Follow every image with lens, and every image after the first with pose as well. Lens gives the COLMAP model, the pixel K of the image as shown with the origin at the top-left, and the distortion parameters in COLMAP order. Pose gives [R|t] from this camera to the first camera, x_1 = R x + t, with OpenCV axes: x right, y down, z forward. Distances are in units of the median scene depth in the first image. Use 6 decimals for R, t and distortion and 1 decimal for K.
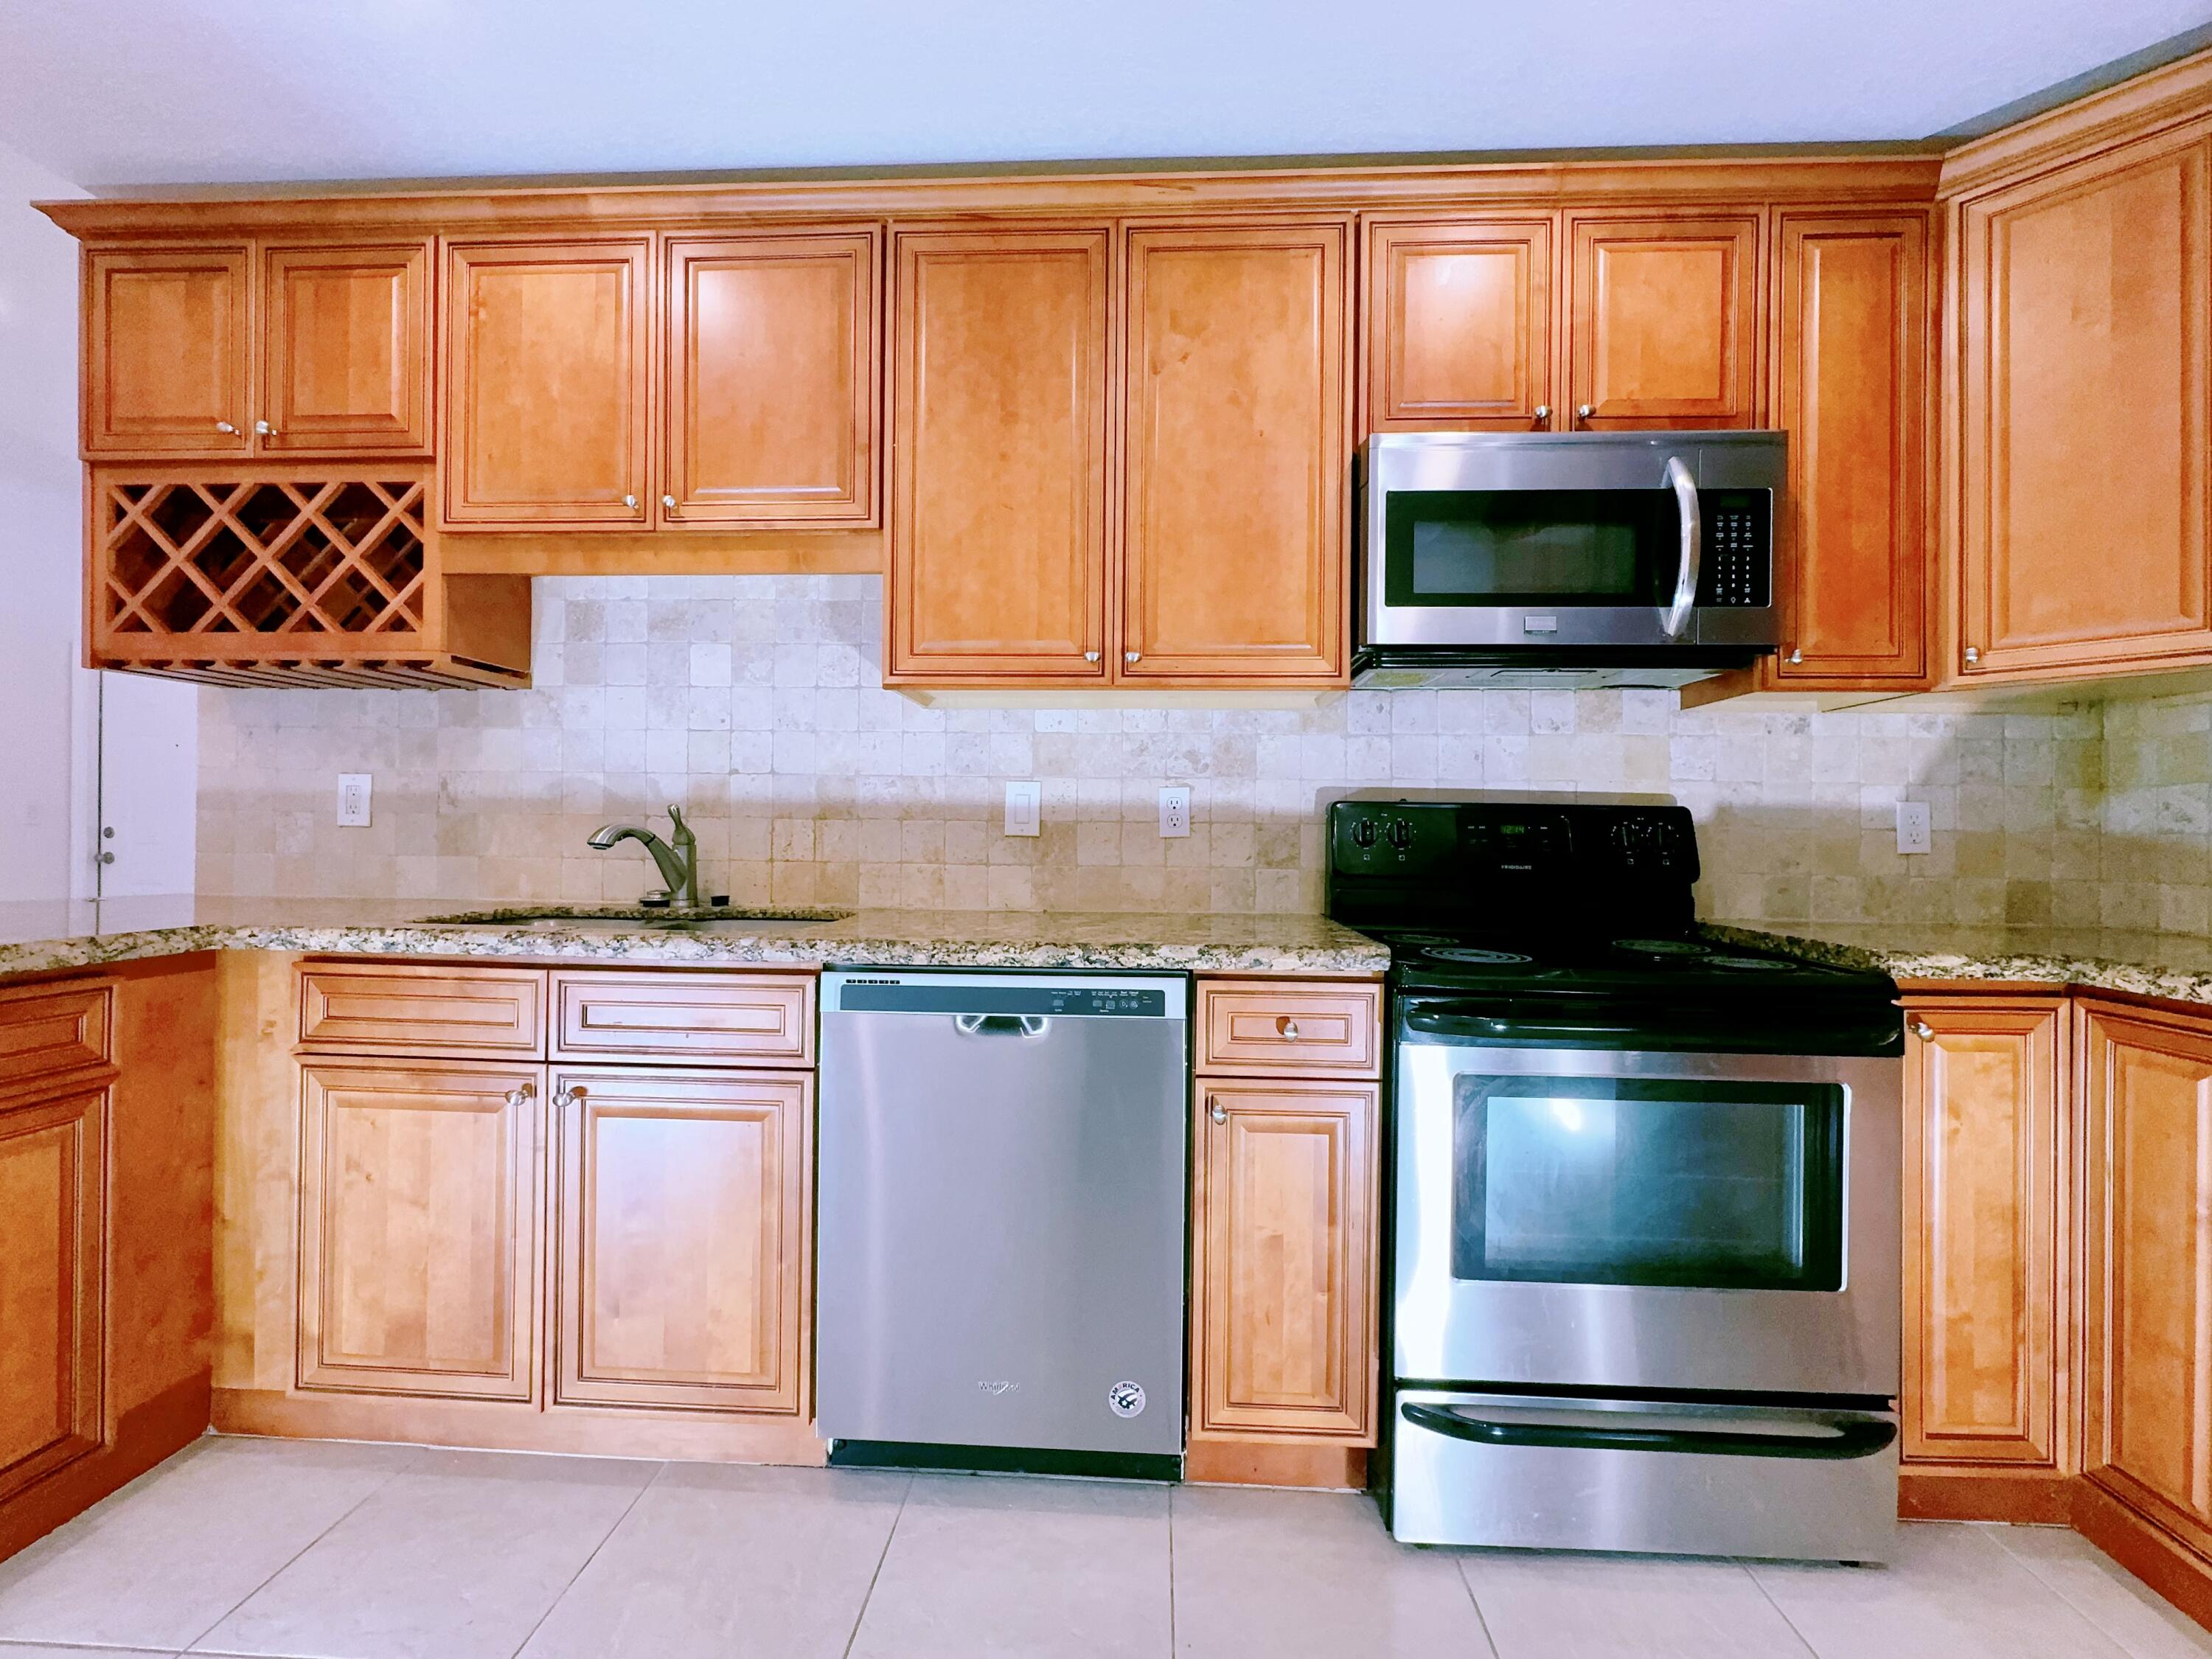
lens RADIAL K [[979.3, 0, 1105.8], [0, 979.3, 830.3], [0, 0, 1]] dist [-0.005536, 0.000099]
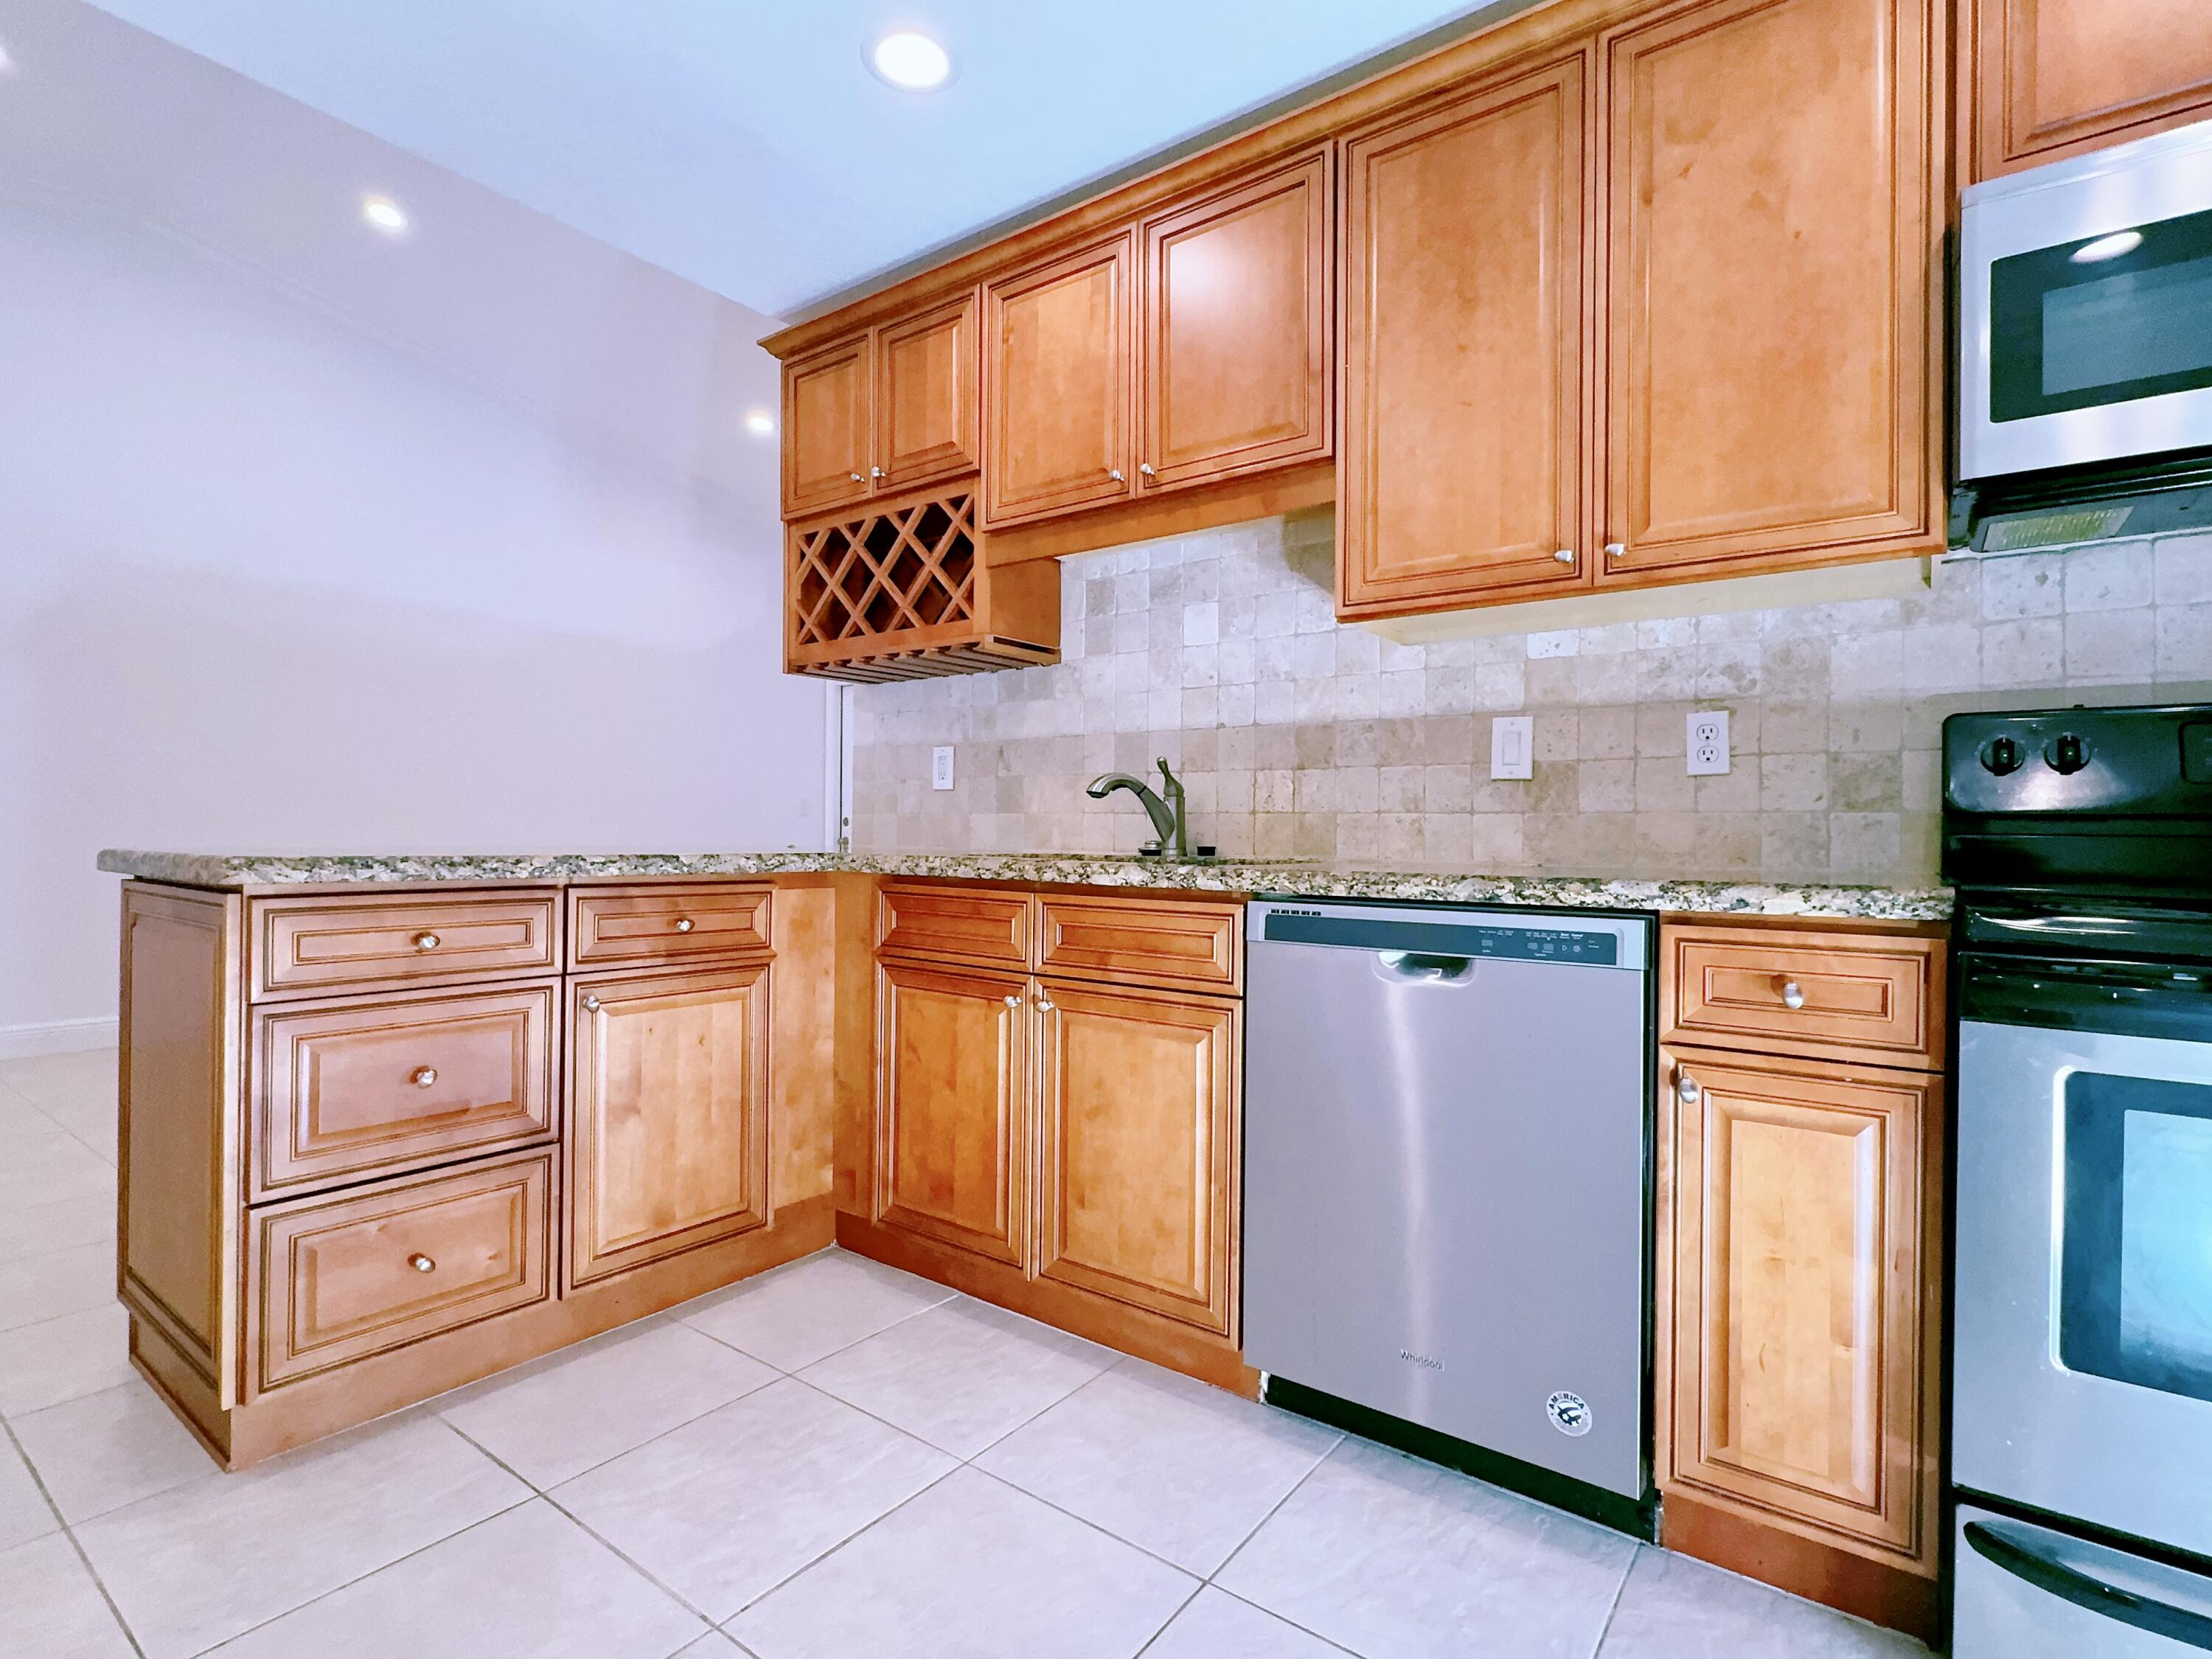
lens RADIAL K [[1082.4, 0, 1107.3], [0, 1082.4, 831.1], [0, 0, 1]] dist [-0.001450, -0.001743]
pose [[0.831848, -0.004024, -0.554990, 0.171749], [0.000653, 0.999980, -0.006271, 0.066042], [0.555004, 0.004855, 0.831834, -0.005860]]
